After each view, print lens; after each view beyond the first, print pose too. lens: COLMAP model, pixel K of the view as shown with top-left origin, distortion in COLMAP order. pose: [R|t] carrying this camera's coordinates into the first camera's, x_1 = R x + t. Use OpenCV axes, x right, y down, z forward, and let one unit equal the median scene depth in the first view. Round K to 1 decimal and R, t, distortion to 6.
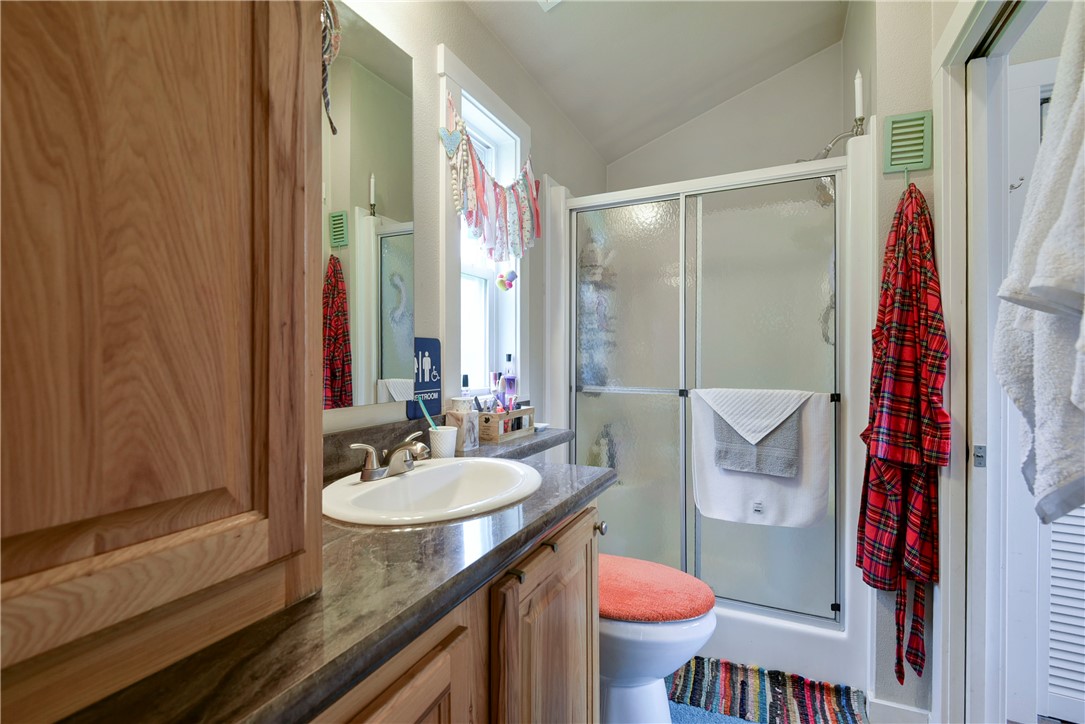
lens RADIAL K [[497.8, 0, 537.2], [0, 497.8, 358.8], [0, 0, 1]] dist [0.011816, -0.009811]
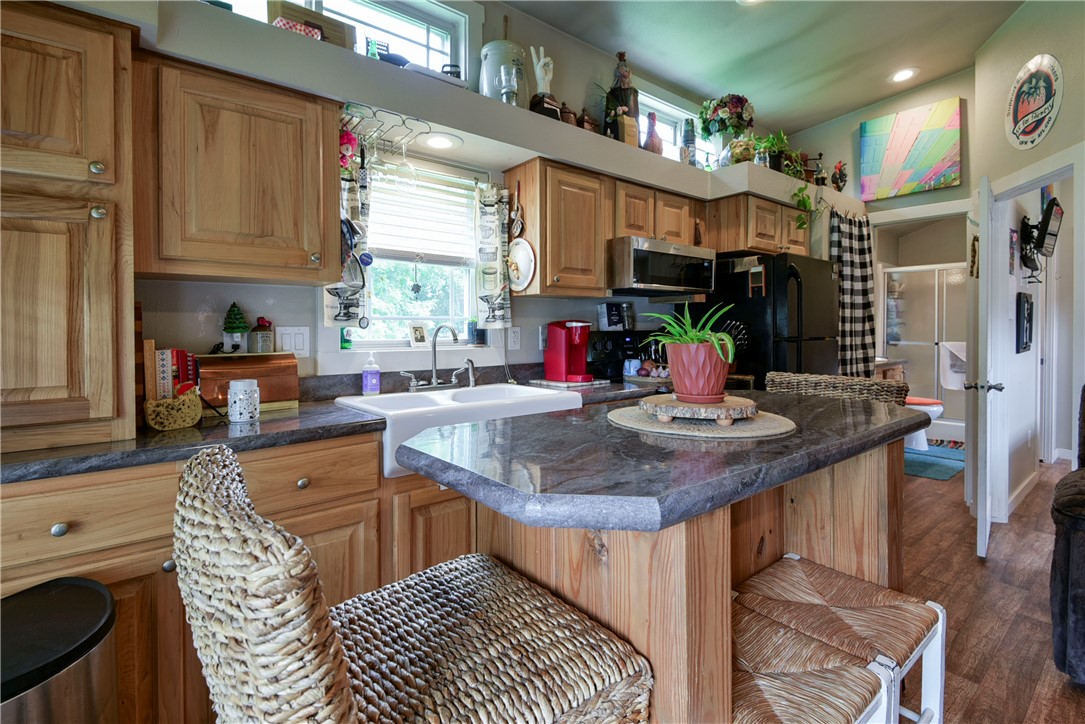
lens RADIAL K [[497.8, 0, 528.1], [0, 497.8, 332.5], [0, 0, 1]] dist [0.011816, -0.009811]
pose [[0.889393, 0.006063, -0.457103, -0.463398], [0.000452, 0.999900, 0.014142, -0.032074], [0.457143, -0.012784, 0.889301, -2.563464]]
